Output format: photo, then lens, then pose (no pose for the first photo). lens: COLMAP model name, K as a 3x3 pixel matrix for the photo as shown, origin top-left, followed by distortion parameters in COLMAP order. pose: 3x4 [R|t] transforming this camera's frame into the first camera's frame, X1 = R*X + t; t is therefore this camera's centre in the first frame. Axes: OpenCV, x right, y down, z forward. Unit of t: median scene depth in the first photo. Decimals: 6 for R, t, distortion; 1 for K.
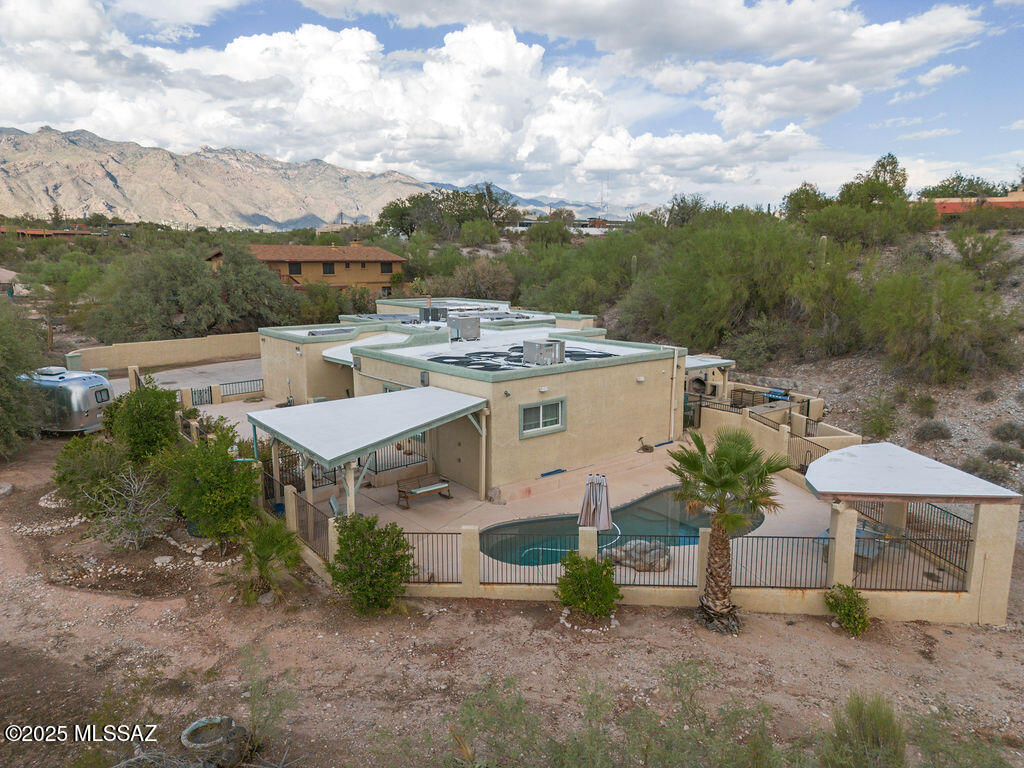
lens RADIAL K [[722.0, 0, 512.0], [0, 722.0, 384.0], [0, 0, 1]] dist [0.110970, -0.140958]
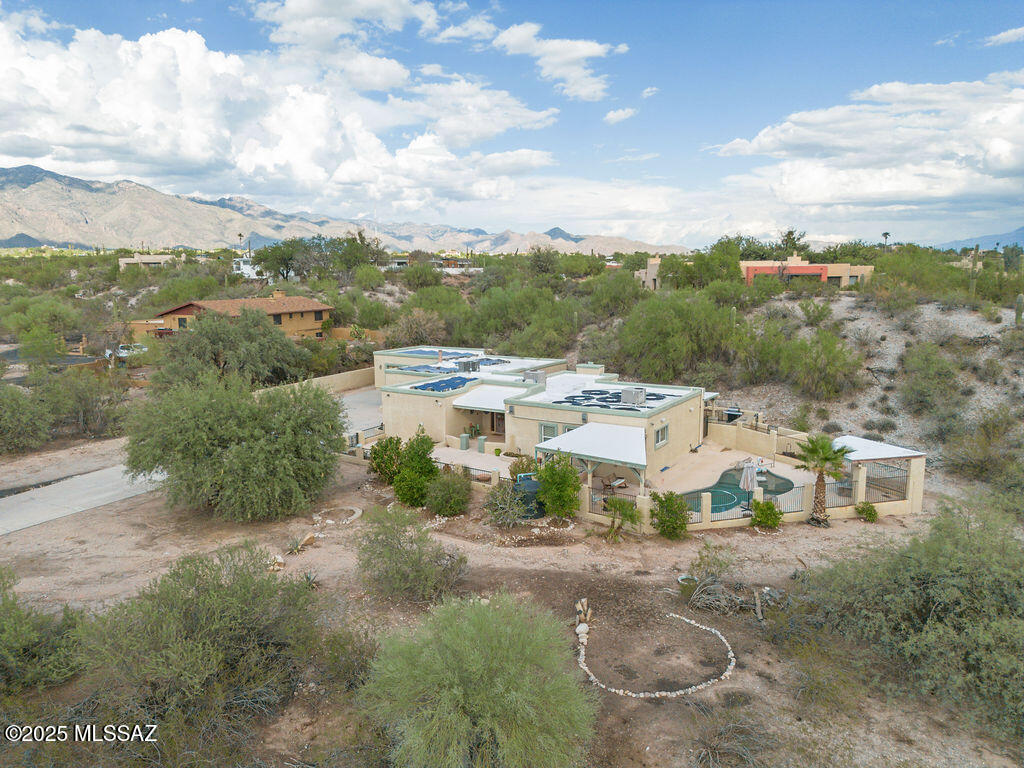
lens RADIAL K [[722.0, 0, 512.0], [0, 722.0, 384.0], [0, 0, 1]] dist [0.110970, -0.140958]
pose [[0.950155, -0.055461, 0.306806, -0.688498], [0.062234, 0.997985, -0.012331, -0.065994], [-0.305504, 0.030810, 0.951692, -0.446470]]
